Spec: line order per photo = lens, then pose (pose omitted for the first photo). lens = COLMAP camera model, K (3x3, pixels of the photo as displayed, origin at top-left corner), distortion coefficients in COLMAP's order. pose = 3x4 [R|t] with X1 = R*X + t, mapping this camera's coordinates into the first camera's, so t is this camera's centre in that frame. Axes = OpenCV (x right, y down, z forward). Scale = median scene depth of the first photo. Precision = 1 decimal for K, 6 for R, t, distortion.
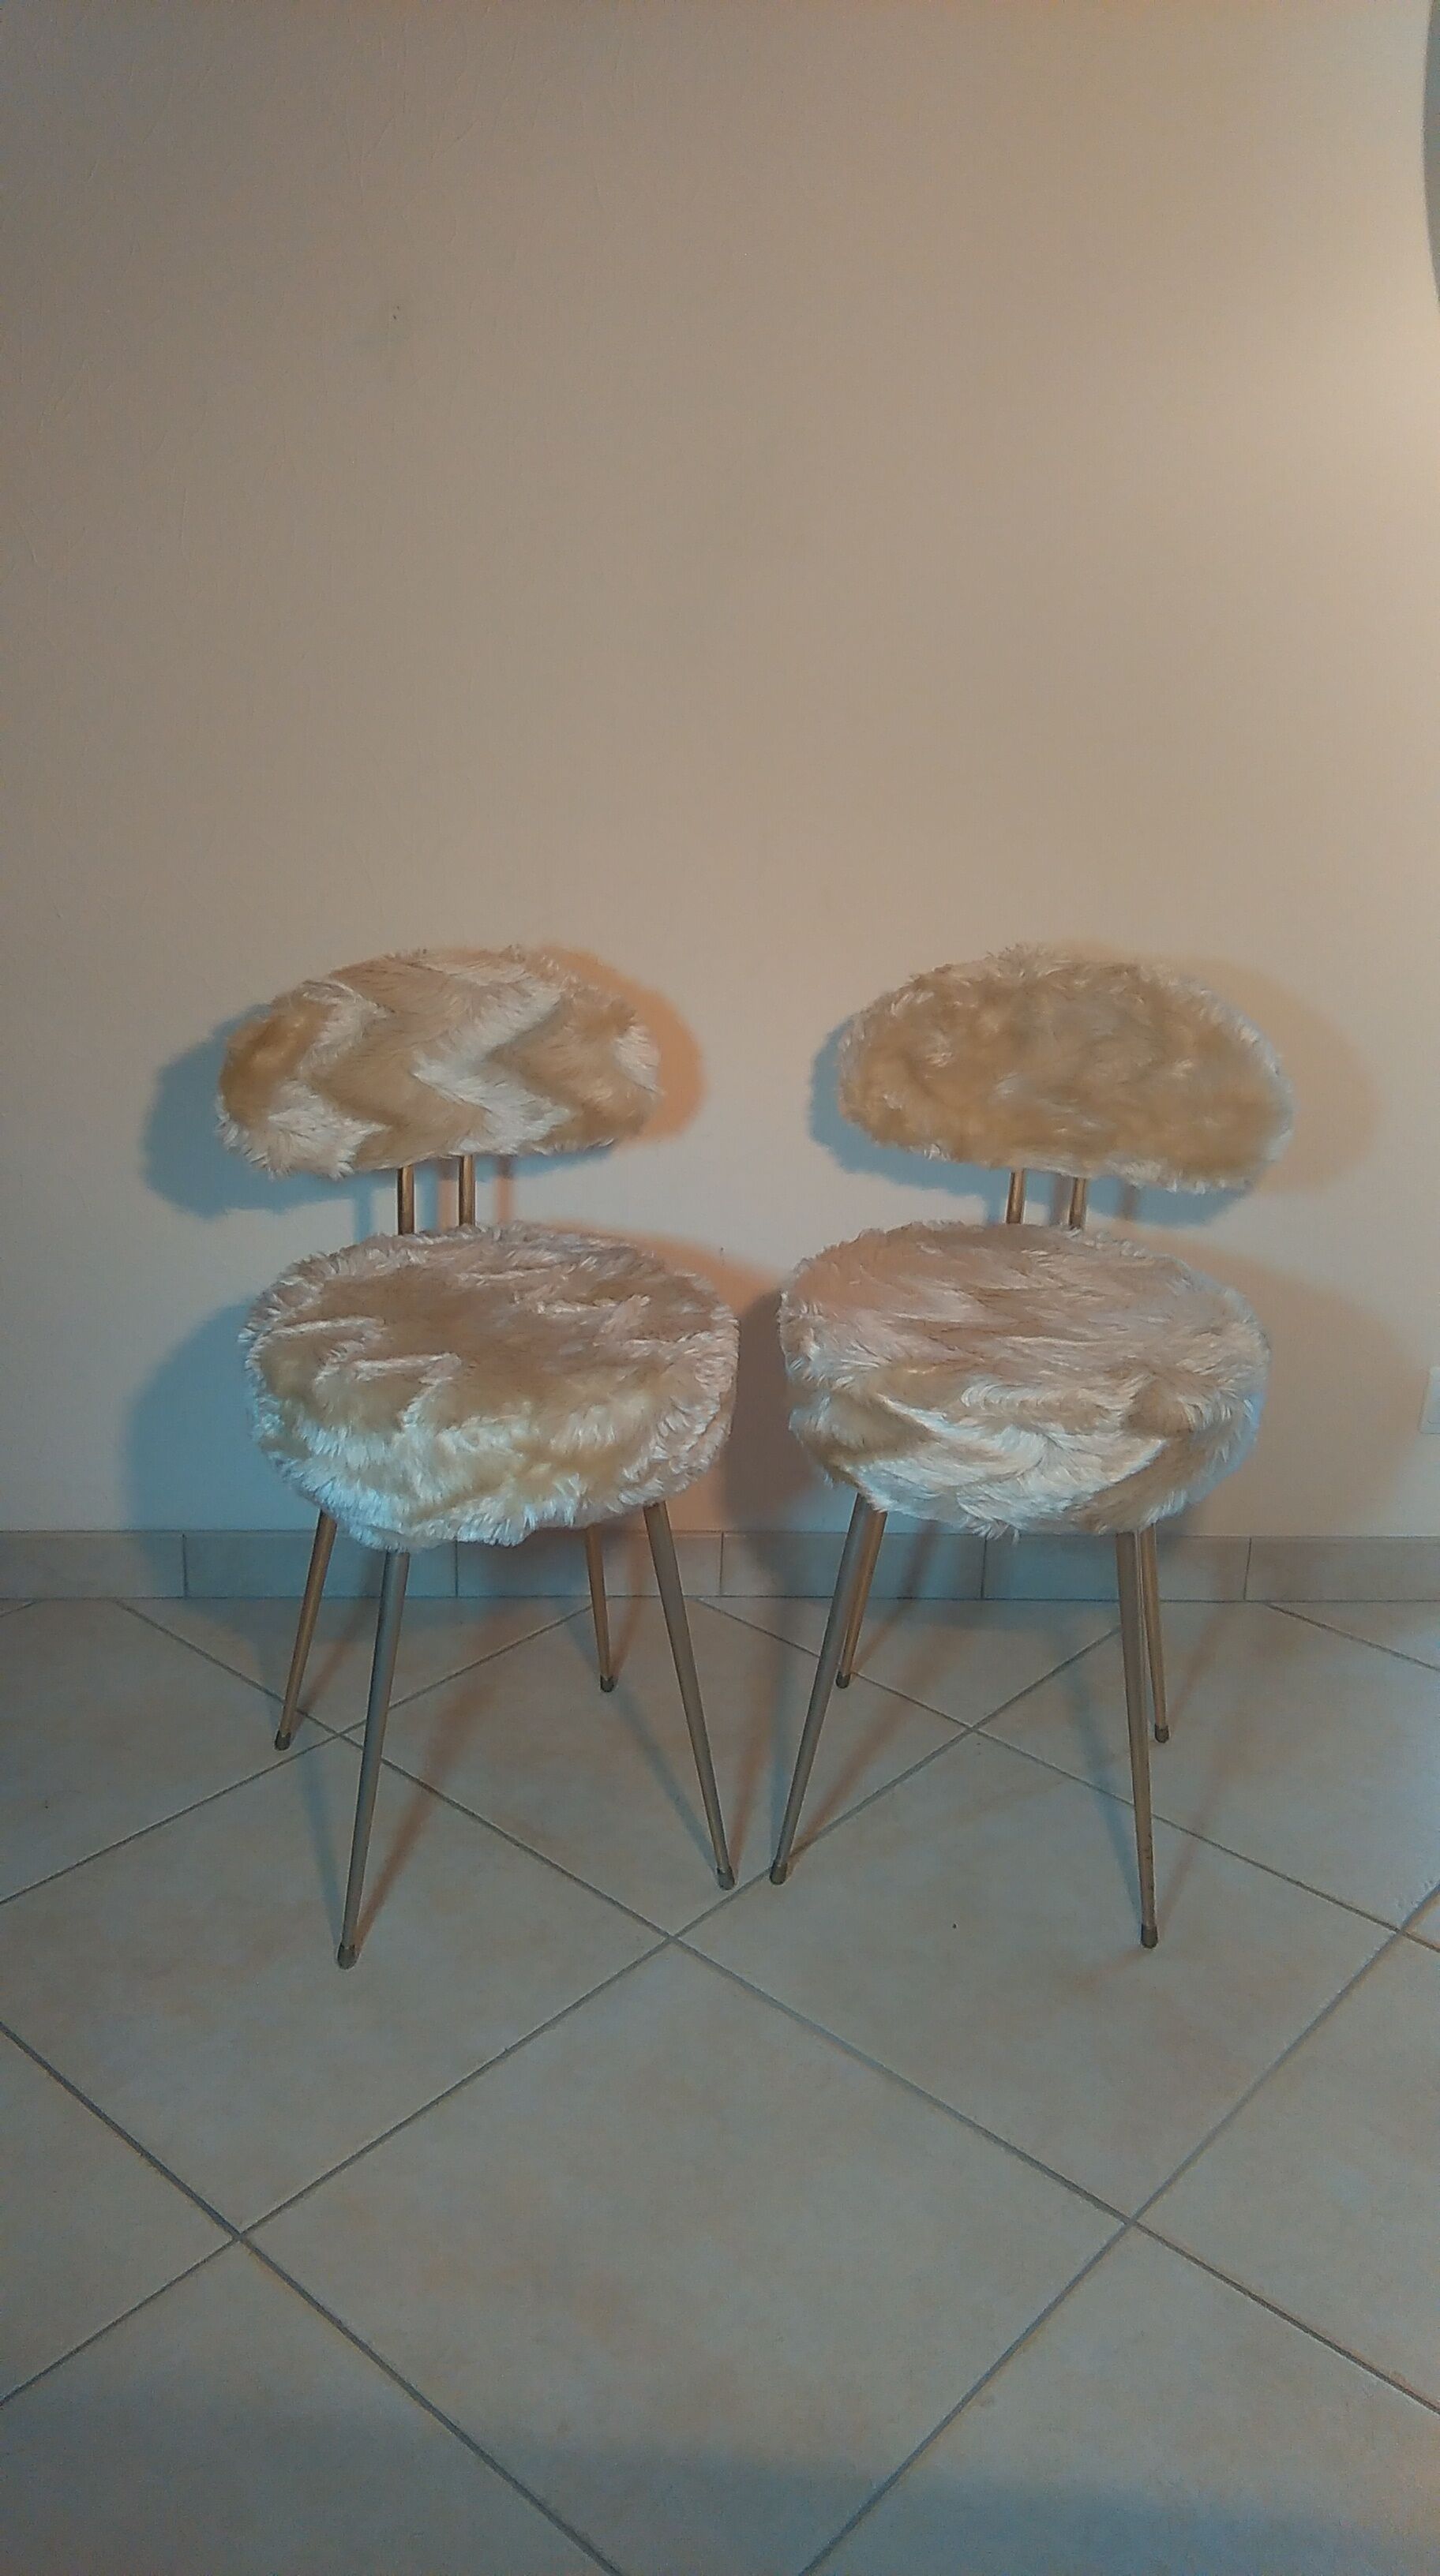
lens RADIAL K [[2140.9, 0, 725.7], [0, 2140.9, 1278.9], [0, 0, 1]] dist [0.037841, -0.037500]
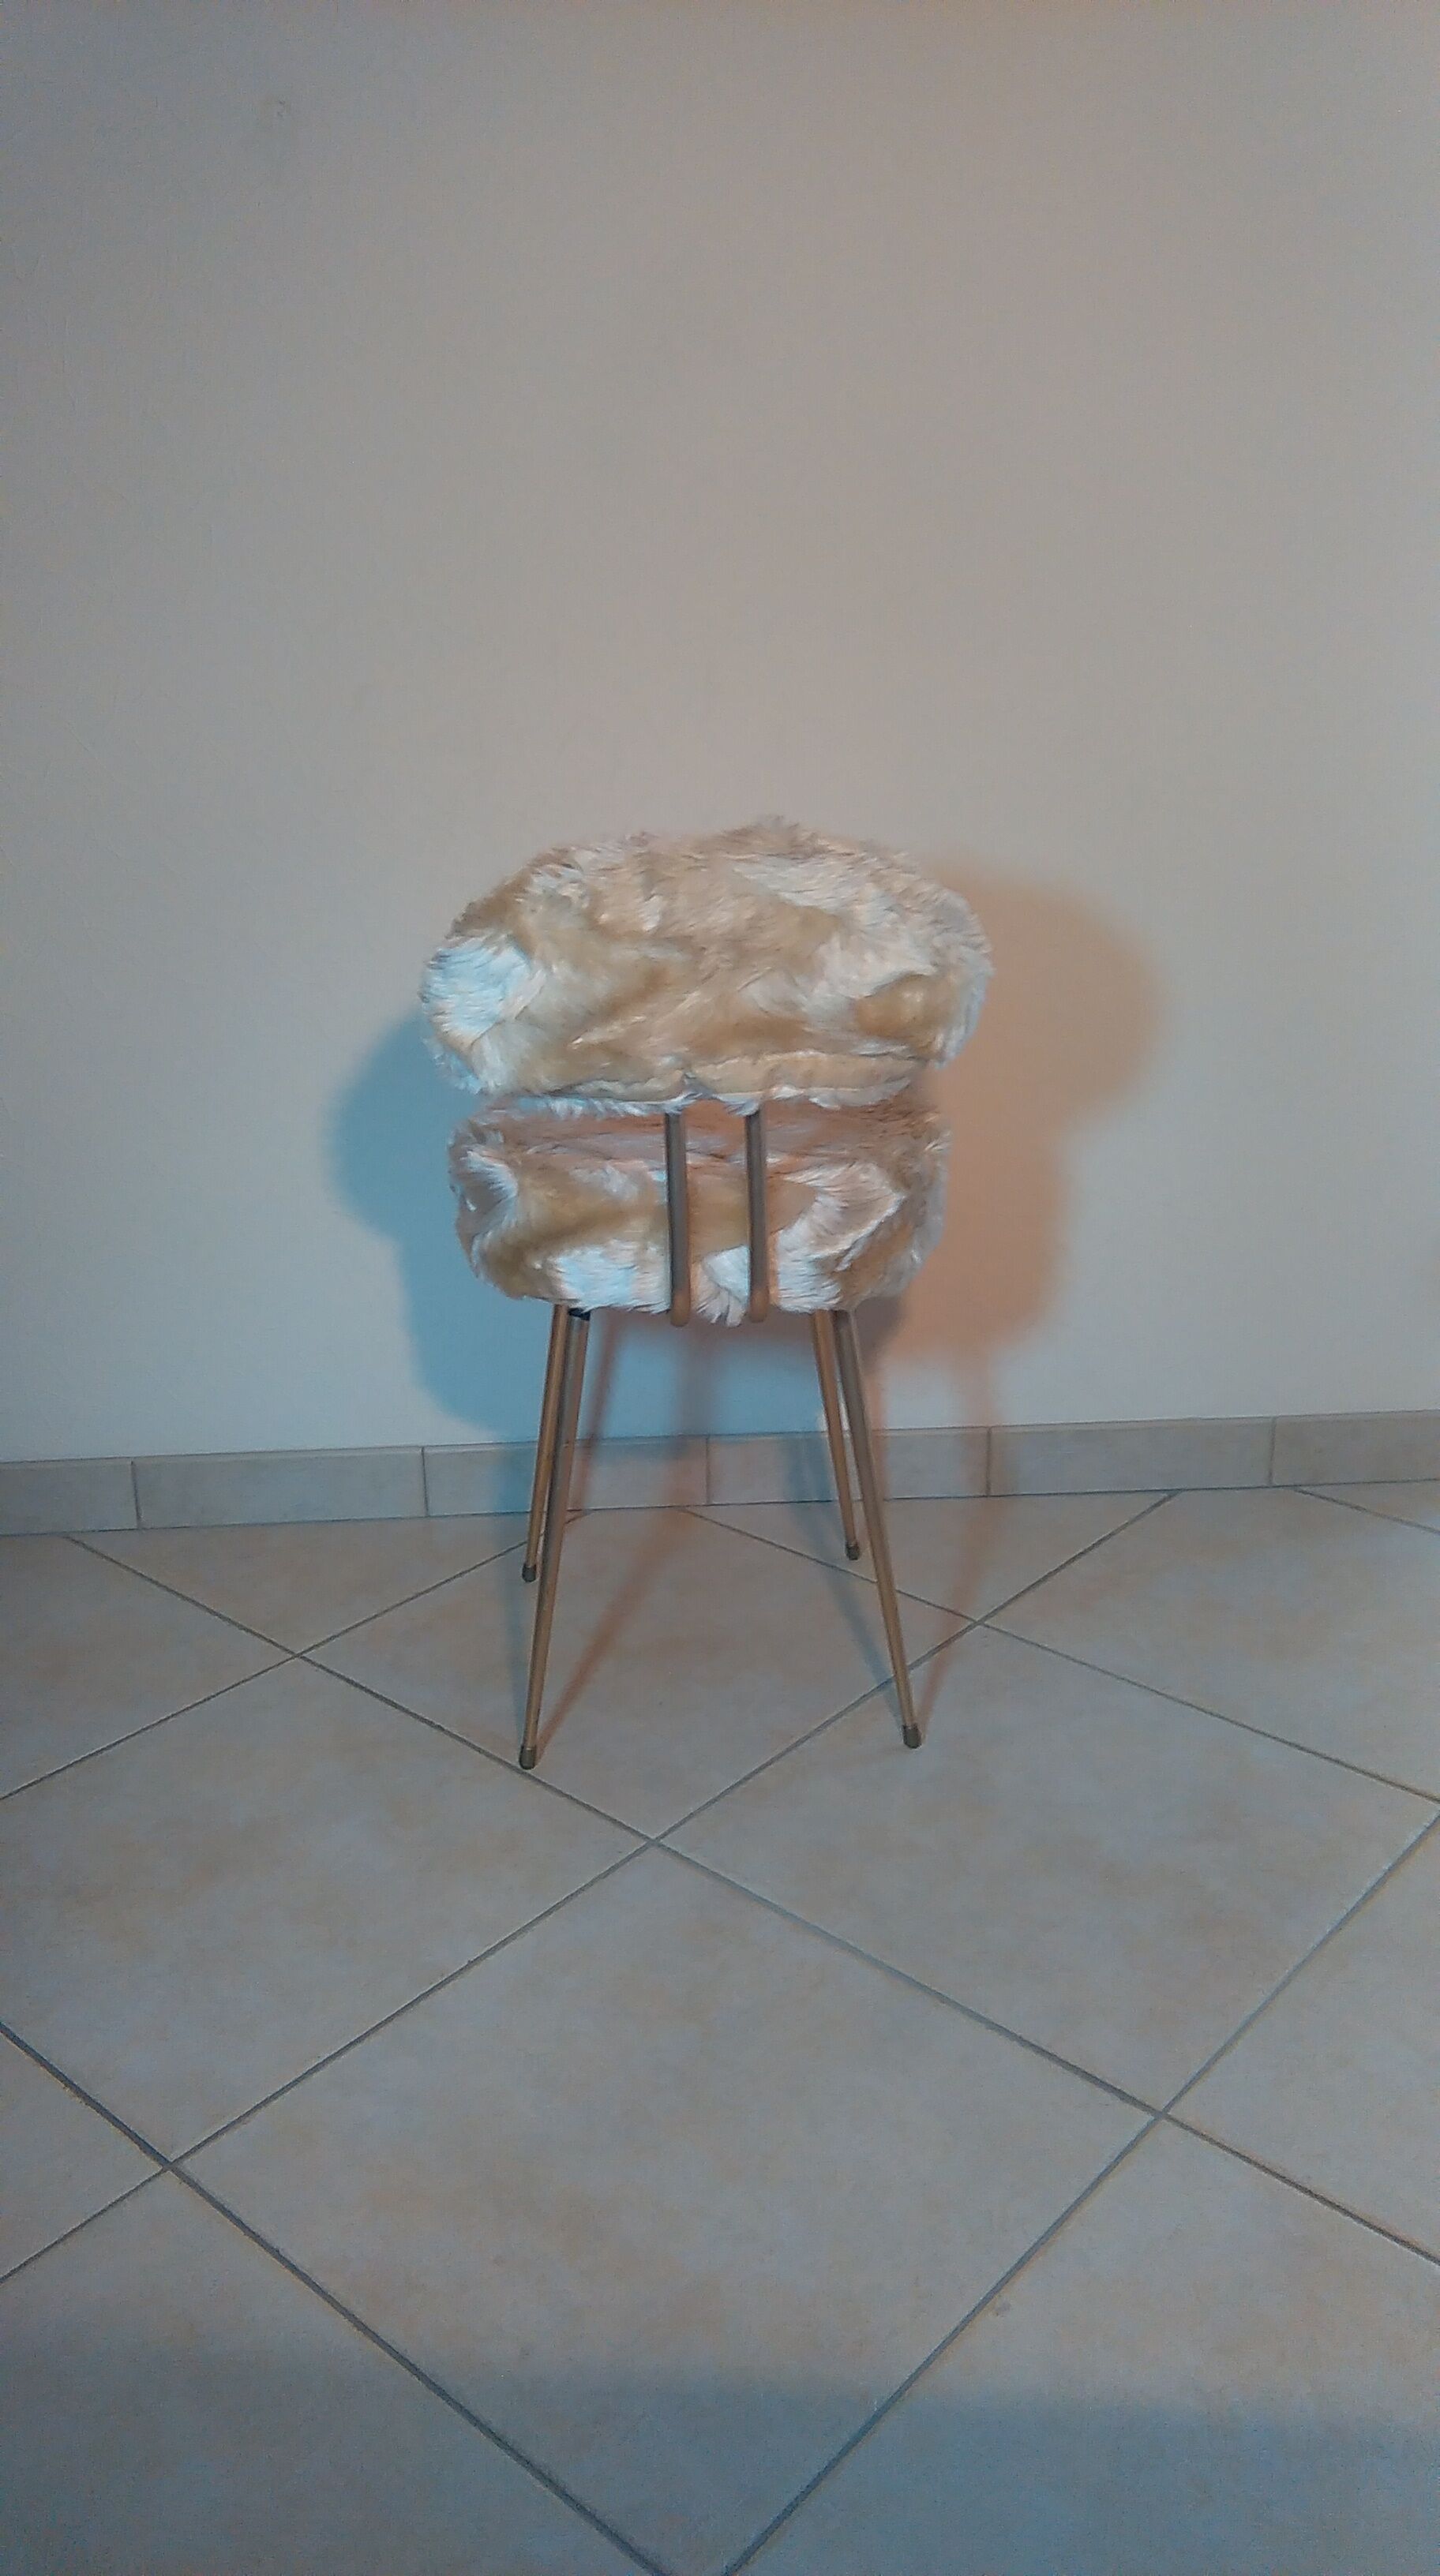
lens RADIAL K [[2140.9, 0, 719.3], [0, 2140.9, 1278.9], [0, 0, 1]] dist [0.037841, -0.037500]
pose [[0.998727, -0.046562, -0.019401, 0.033206], [0.046350, 0.998862, -0.011239, 0.079829], [0.019902, 0.010325, 0.999749, 0.083192]]
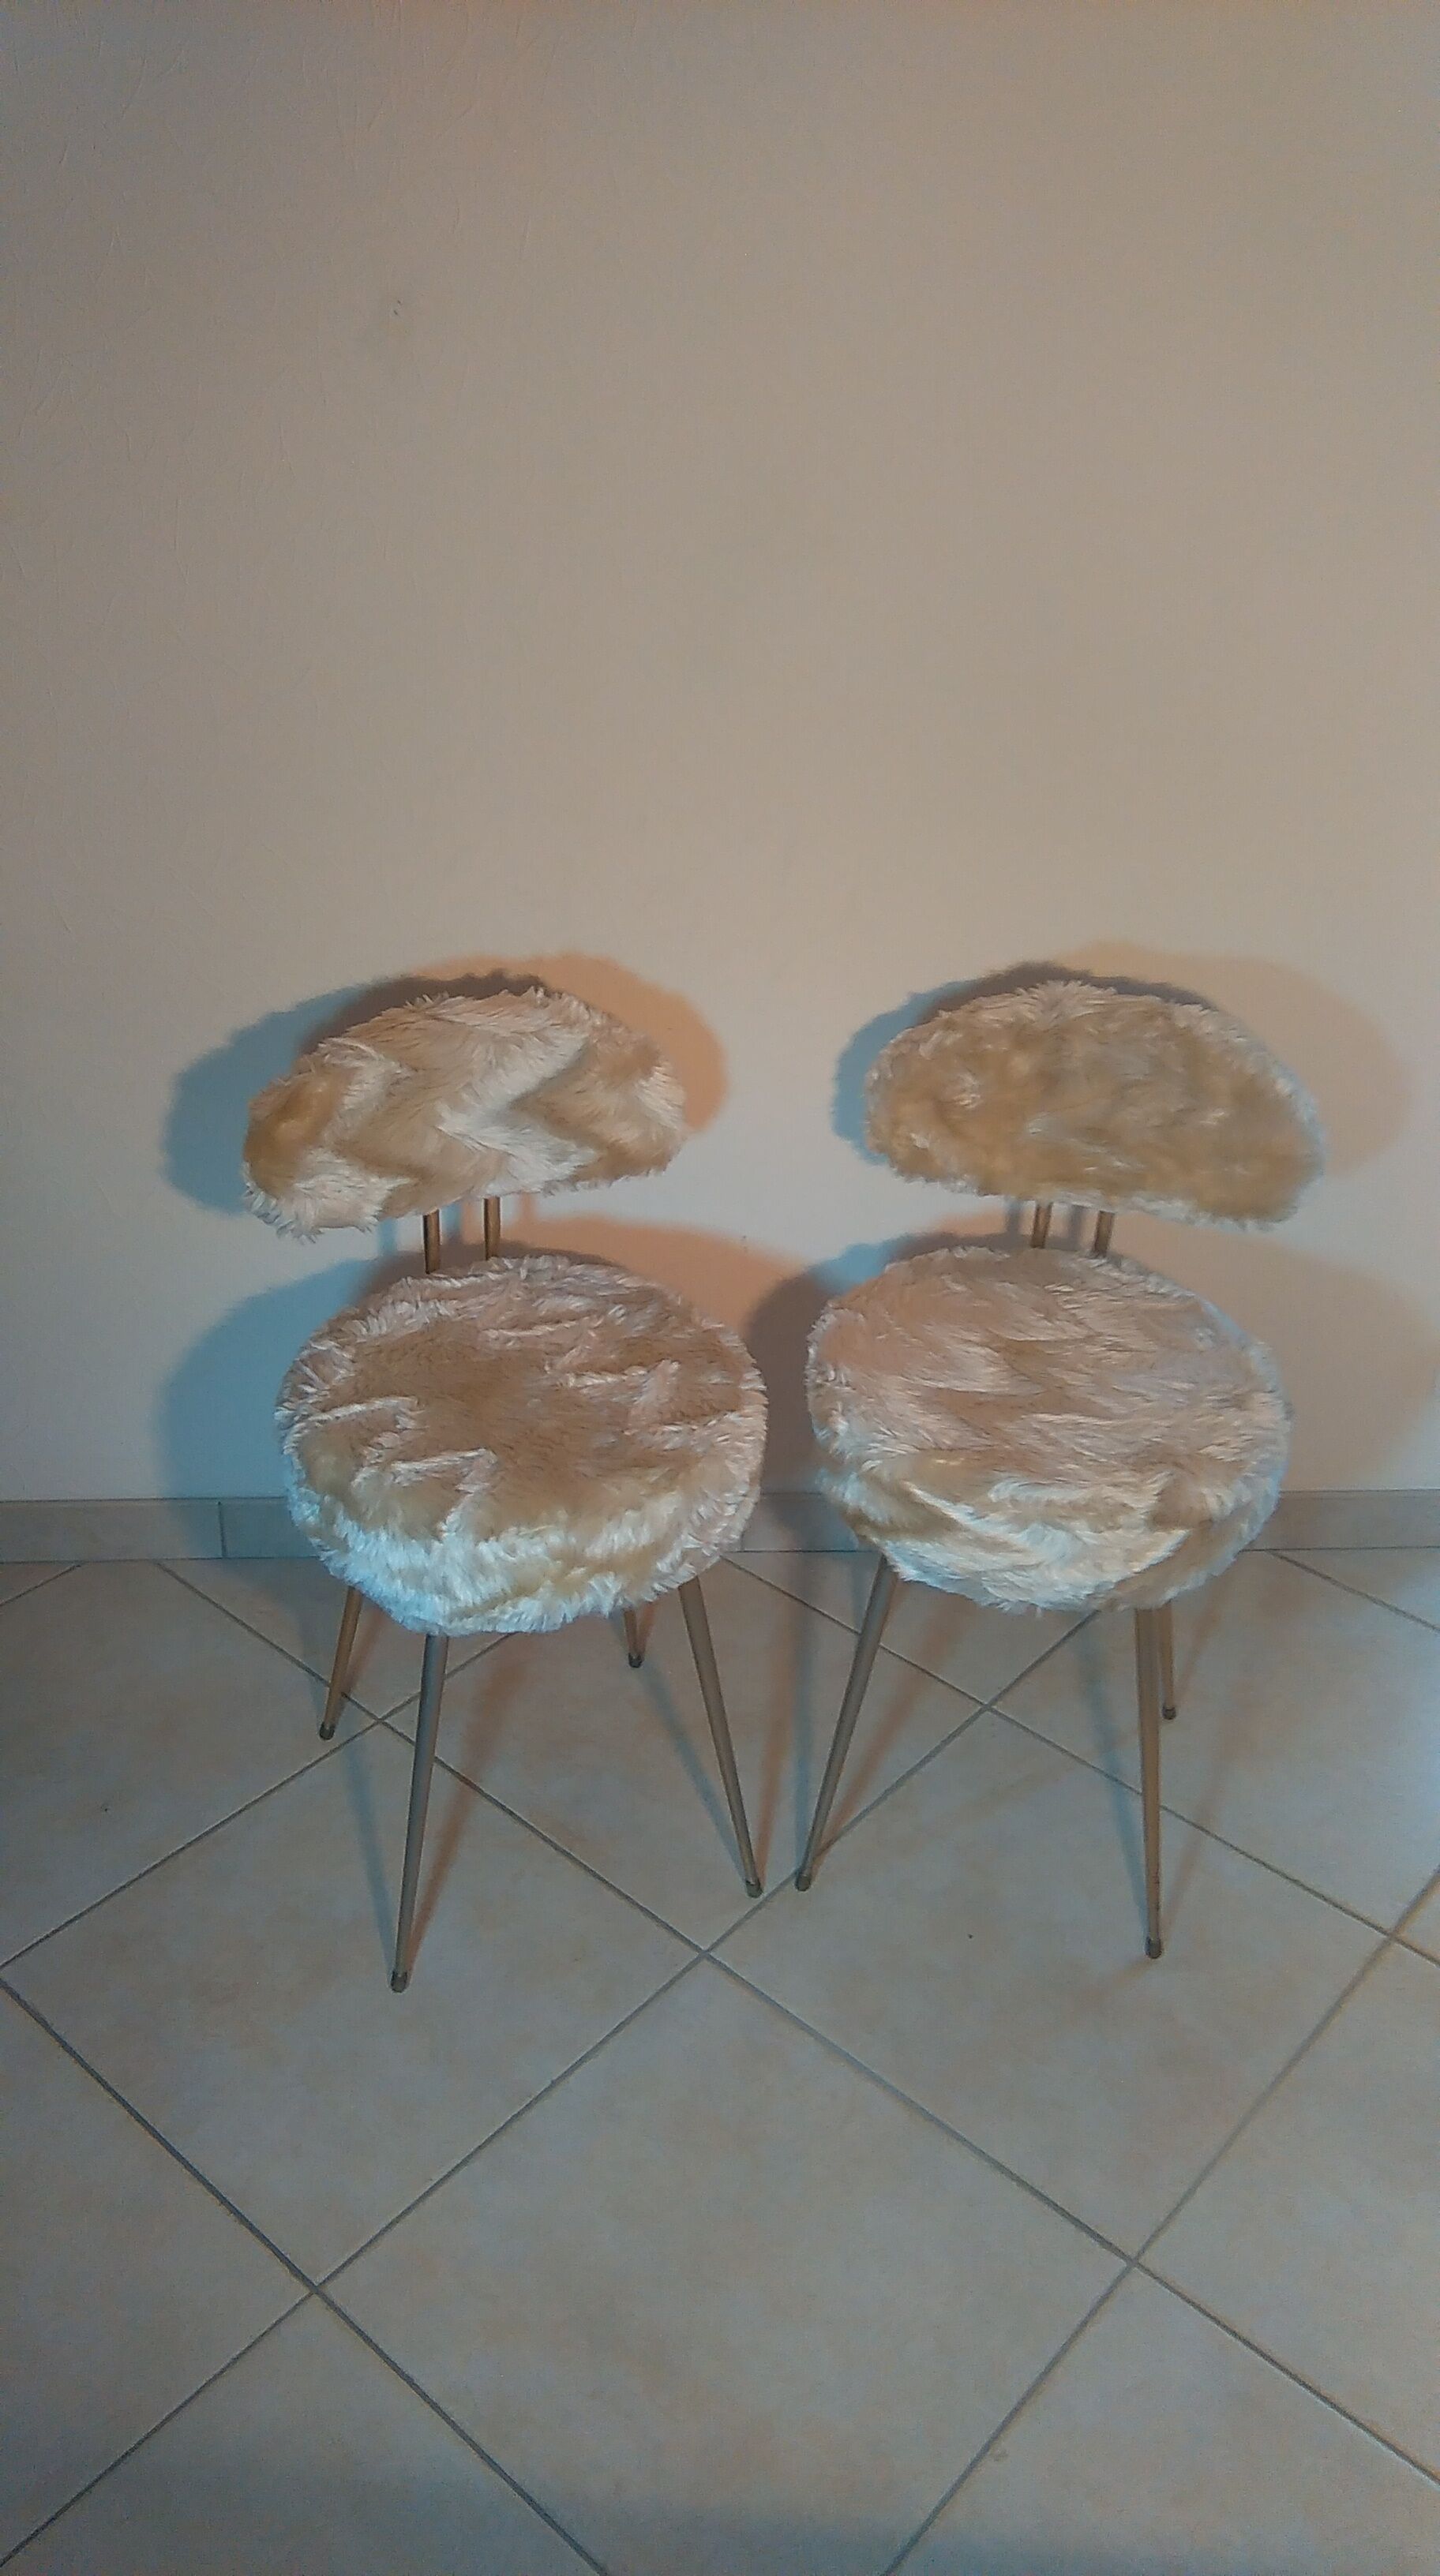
lens RADIAL K [[2140.9, 0, 712.3], [0, 2140.9, 1283.0], [0, 0, 1]] dist [0.037841, -0.037500]
pose [[0.999982, -0.003375, -0.004946, -0.014917], [0.004193, 0.984364, 0.176098, -0.210806], [0.004275, -0.176115, 0.984360, 0.013639]]
